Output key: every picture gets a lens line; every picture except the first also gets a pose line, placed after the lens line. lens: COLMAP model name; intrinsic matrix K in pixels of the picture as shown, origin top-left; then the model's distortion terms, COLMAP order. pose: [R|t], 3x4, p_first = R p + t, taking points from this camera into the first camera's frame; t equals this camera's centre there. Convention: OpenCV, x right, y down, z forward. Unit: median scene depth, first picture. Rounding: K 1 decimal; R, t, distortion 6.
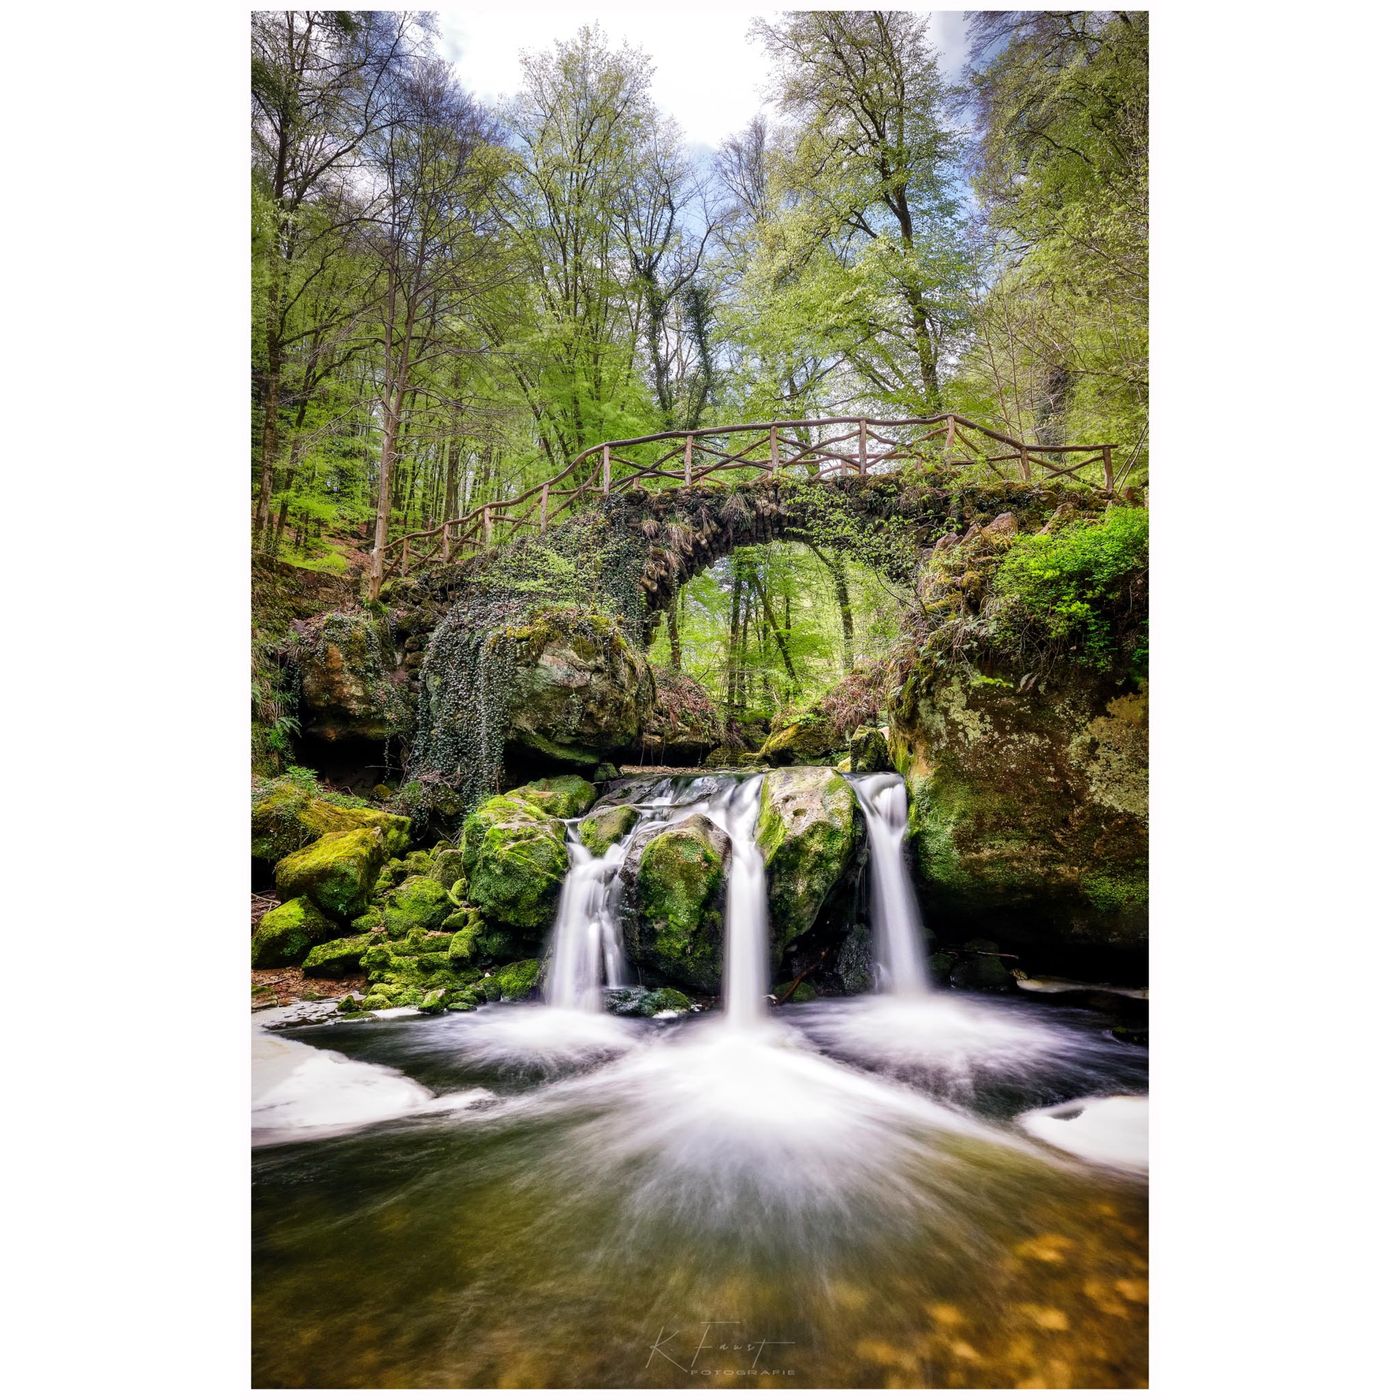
lens RADIAL K [[879.5, 0, 645.3], [0, 879.5, 756.0], [0, 0, 1]] dist [0.000196, 0.003861]
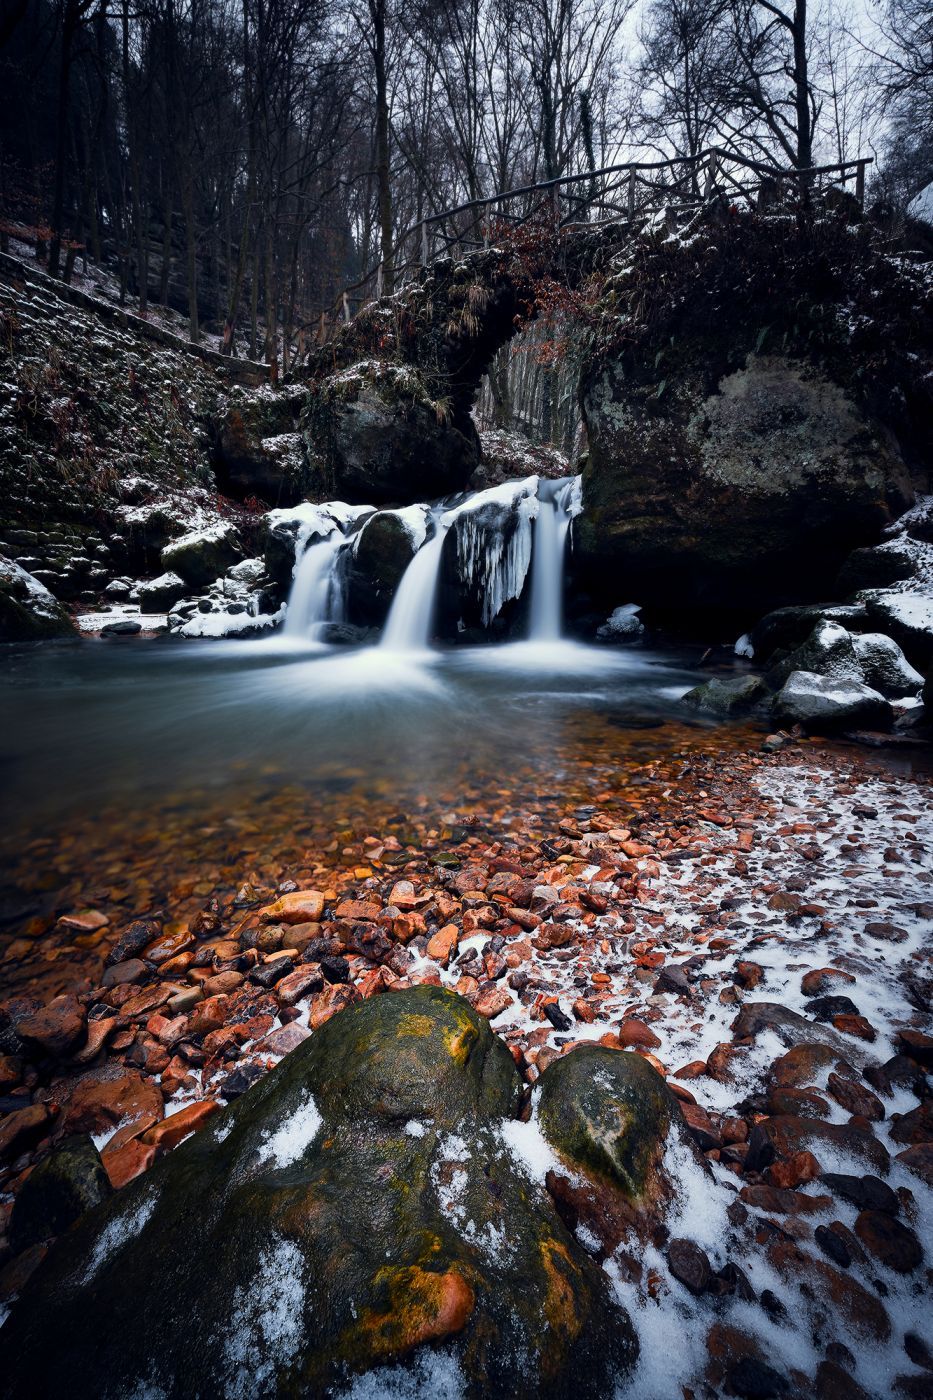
lens RADIAL K [[614.4, 0, 459.4], [0, 614.4, 707.3], [0, 0, 1]] dist [-0.007024, -0.000020]
pose [[0.975644, 0.055107, -0.212324, 0.300090], [0.000630, 0.967222, 0.253930, 0.112494], [0.219358, -0.247879, 0.943630, 0.058558]]
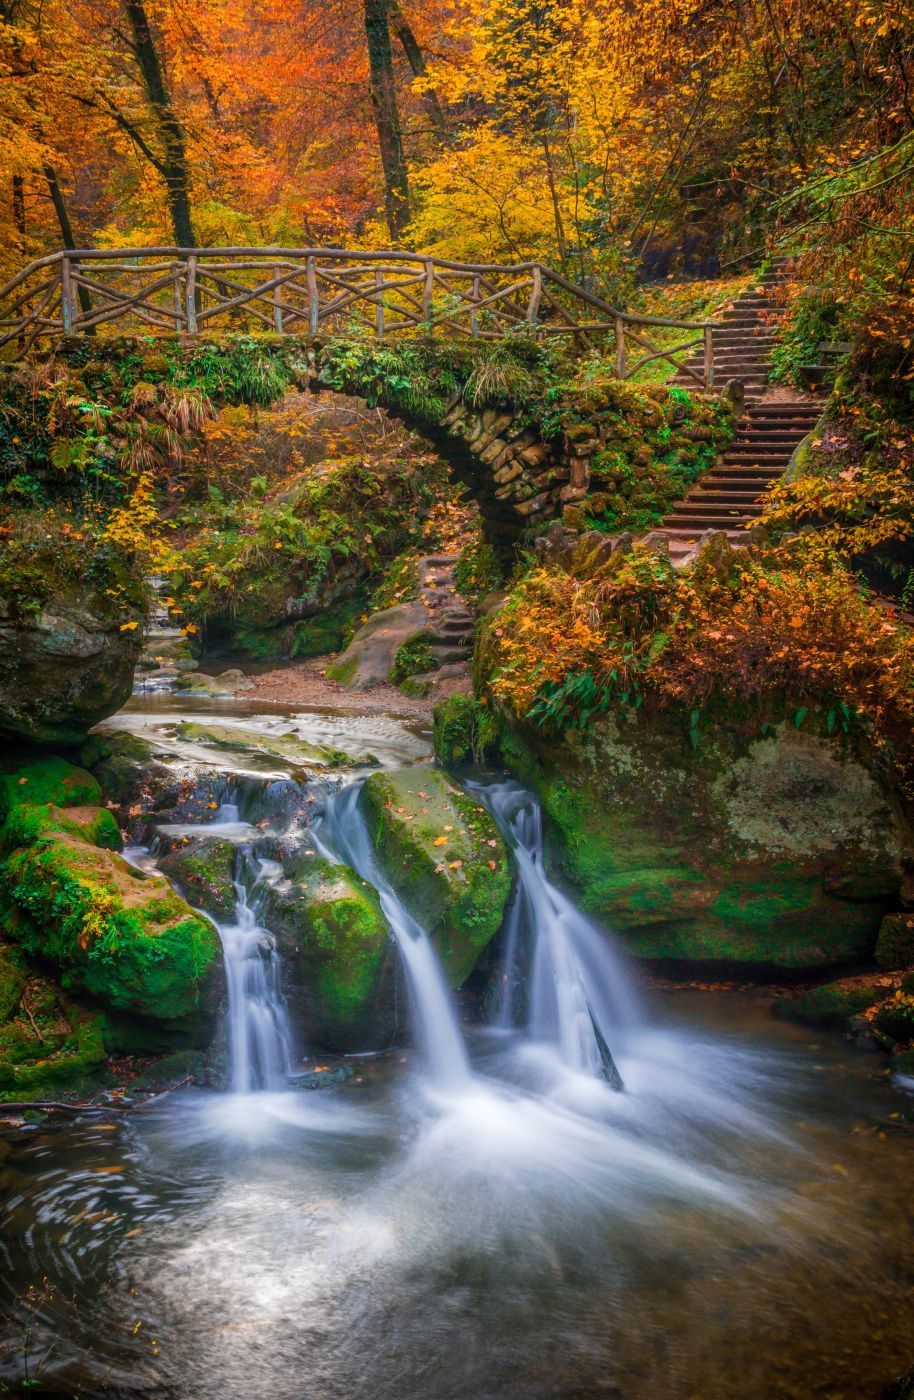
lens RADIAL K [[1885.0, 0, 439.1], [0, 1885.0, 742.2], [0, 0, 1]] dist [-0.034907, 0.000000]
pose [[0.899189, -0.073247, 0.431386, -0.585037], [-0.019102, 0.978378, 0.205940, -0.396249], [-0.437144, -0.193419, 0.878348, -0.605090]]
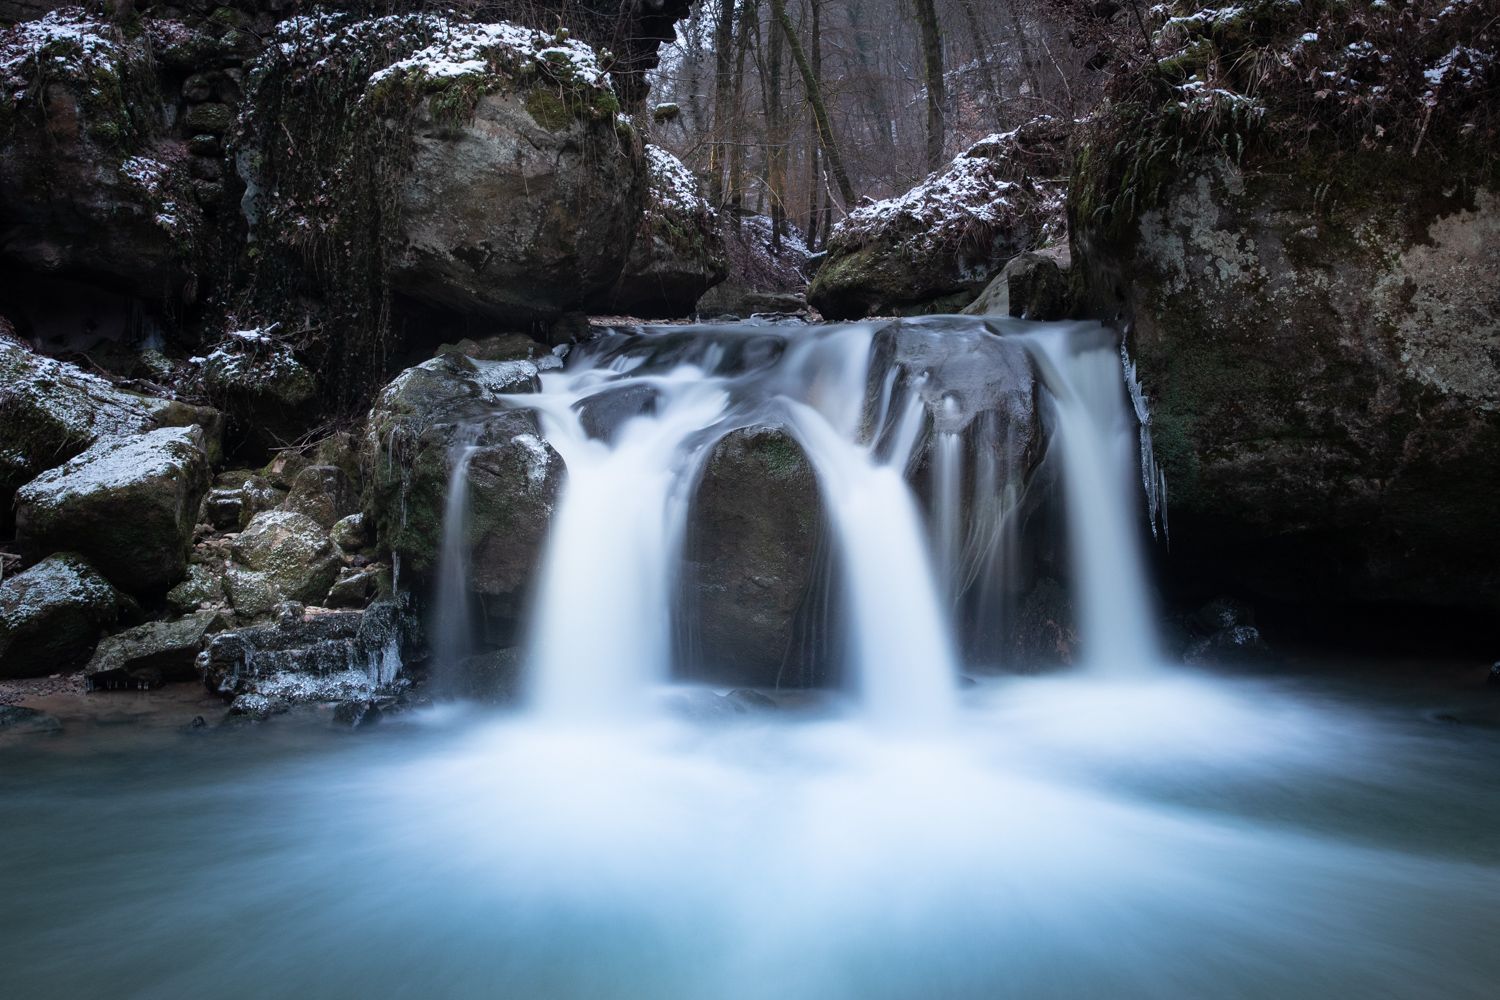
lens RADIAL K [[1664.4, 0, 796.4], [0, 1664.4, 345.9], [0, 0, 1]] dist [-0.043272, 0.000000]
pose [[0.986356, 0.001791, 0.164614, -0.102812], [-0.006636, 0.999561, 0.028886, -0.002262], [-0.164490, -0.029584, 0.985935, -0.094523]]
